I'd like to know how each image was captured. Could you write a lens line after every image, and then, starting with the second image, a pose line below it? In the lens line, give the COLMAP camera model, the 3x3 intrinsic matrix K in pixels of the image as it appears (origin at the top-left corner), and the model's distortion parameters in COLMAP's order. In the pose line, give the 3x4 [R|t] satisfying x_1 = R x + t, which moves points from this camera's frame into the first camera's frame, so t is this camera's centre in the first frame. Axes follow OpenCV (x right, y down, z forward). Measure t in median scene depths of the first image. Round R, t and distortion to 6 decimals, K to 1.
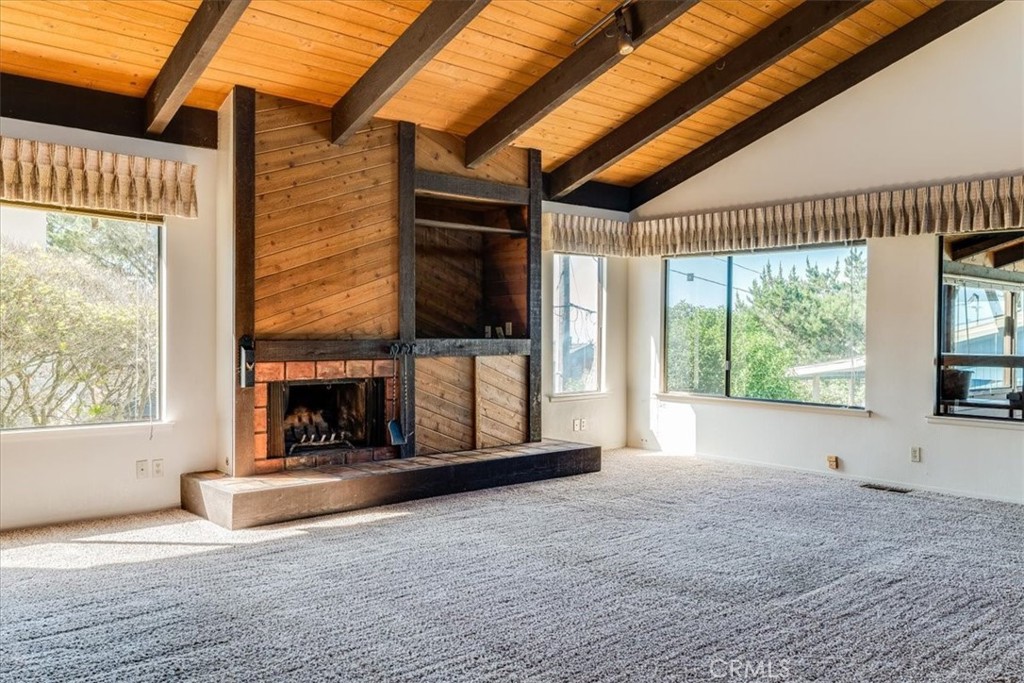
lens RADIAL K [[815.9, 0, 510.8], [0, 815.9, 334.9], [0, 0, 1]] dist [0.002865, 0.002655]
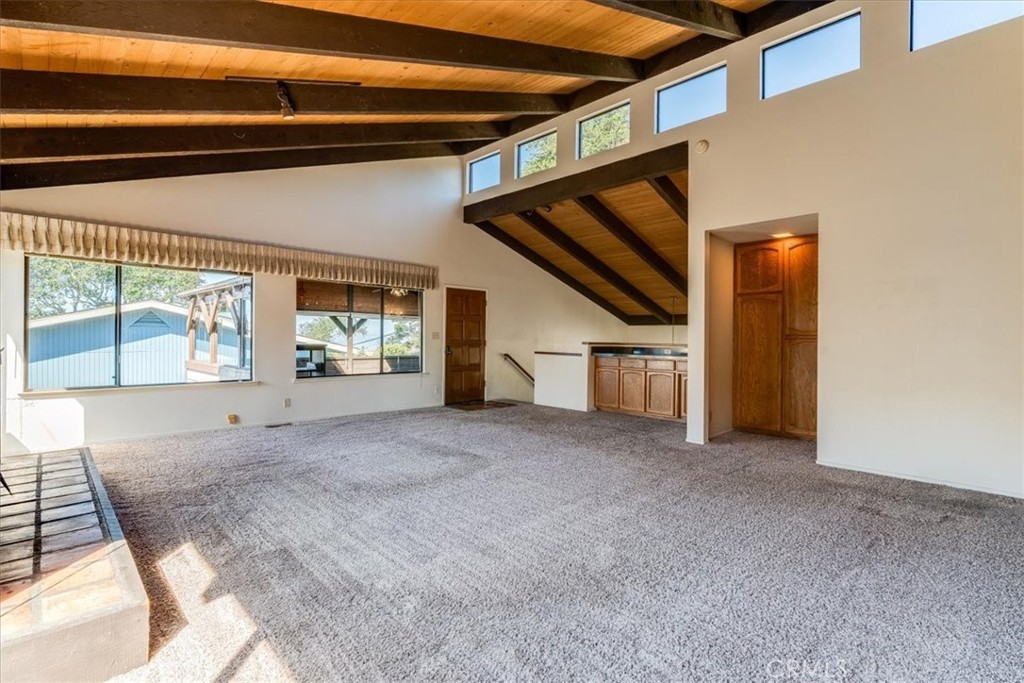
lens RADIAL K [[492.1, 0, 509.0], [0, 492.1, 330.1], [0, 0, 1]] dist [-0.000881, 0.000086]
pose [[-0.054017, 0.000971, 0.998540, -0.558482], [-0.007011, 0.999975, -0.001352, -0.008486], [-0.998515, -0.007074, -0.054009, 0.581974]]
